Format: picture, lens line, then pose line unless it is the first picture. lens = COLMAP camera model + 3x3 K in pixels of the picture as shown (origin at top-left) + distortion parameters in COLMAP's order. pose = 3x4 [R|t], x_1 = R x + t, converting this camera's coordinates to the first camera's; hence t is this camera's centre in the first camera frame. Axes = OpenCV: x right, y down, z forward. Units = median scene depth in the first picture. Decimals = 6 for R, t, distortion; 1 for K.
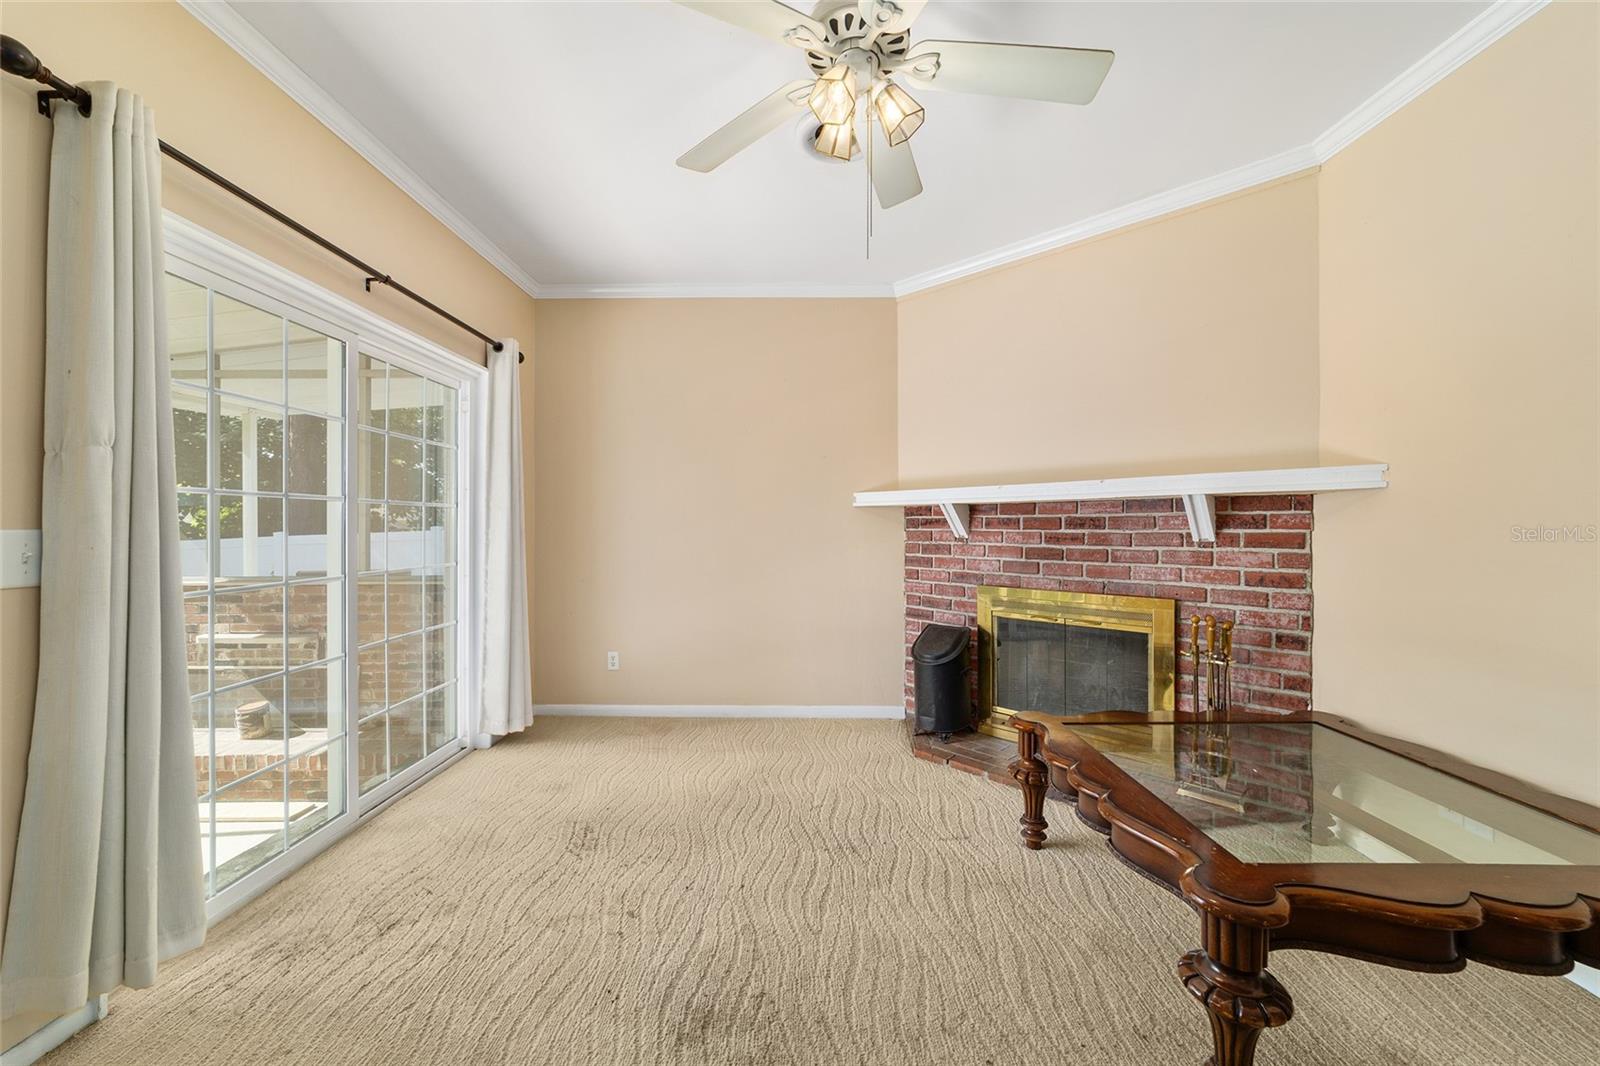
lens RADIAL K [[619.3, 0, 798.5], [0, 619.3, 526.7], [0, 0, 1]] dist [-0.008352, 0.007975]
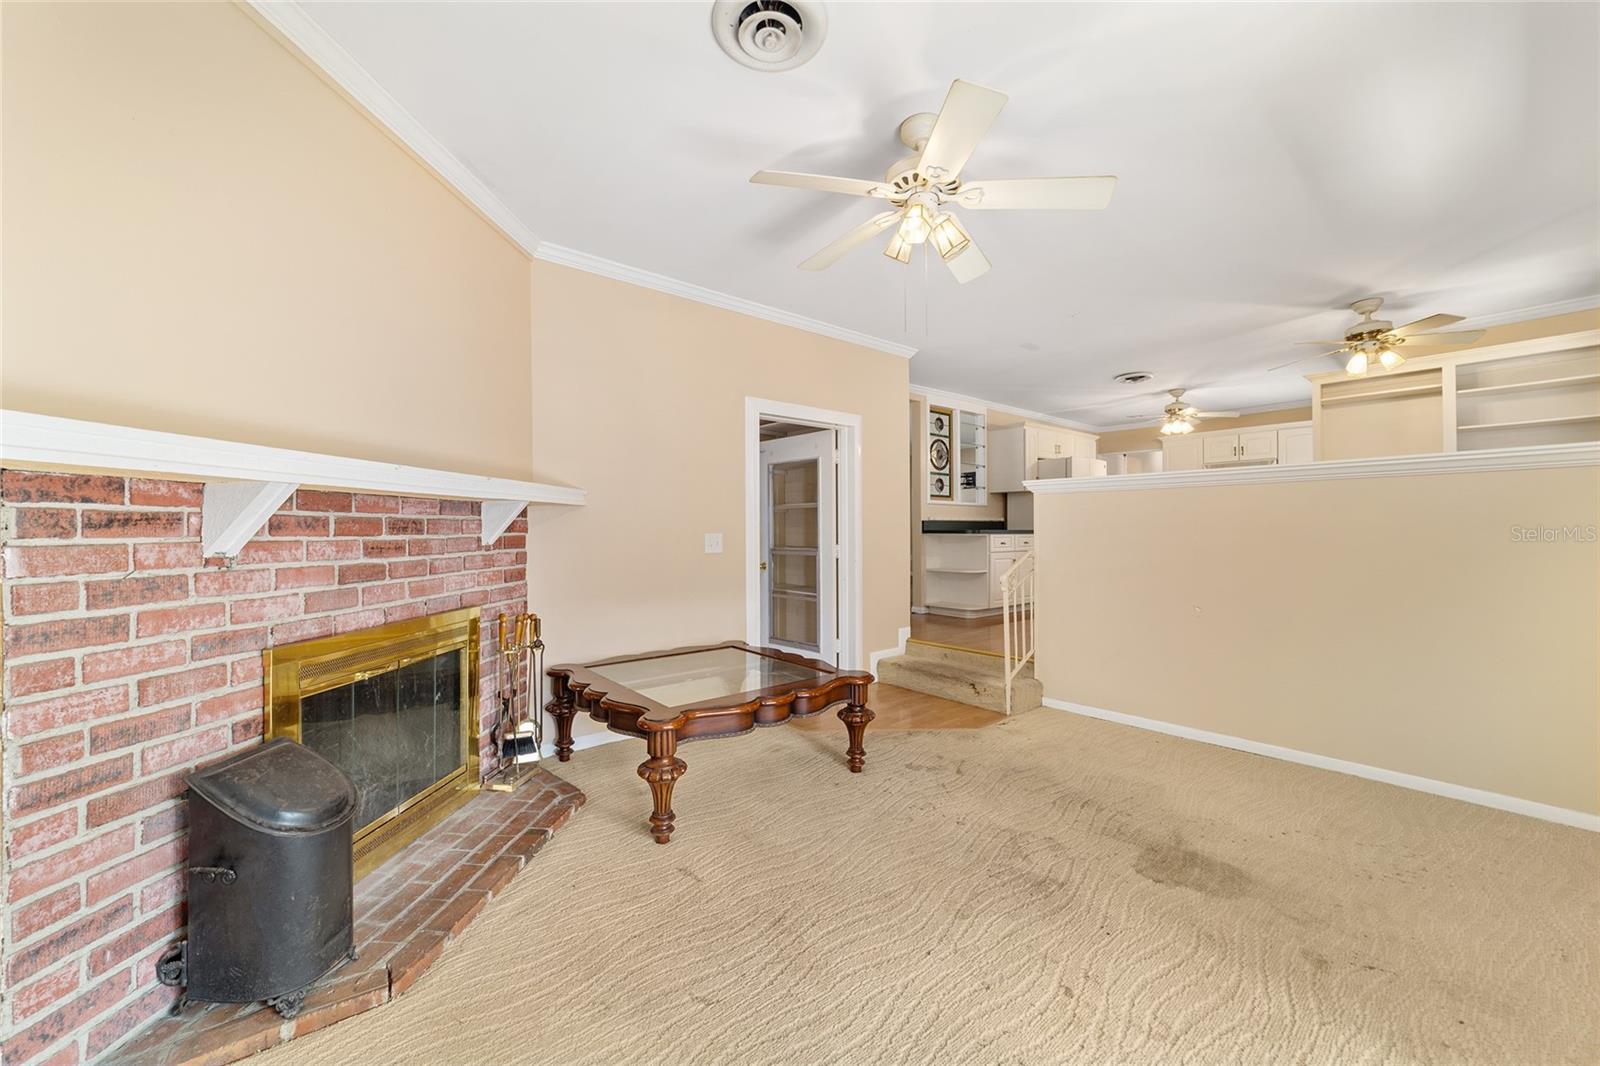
lens RADIAL K [[619.3, 0, 798.5], [0, 619.3, 526.7], [0, 0, 1]] dist [-0.008352, 0.007975]
pose [[-0.657639, 0.009164, 0.753278, -0.398232], [0.008718, 0.999952, -0.004554, 0.001873], [-0.753283, 0.003571, -0.657687, 1.090962]]
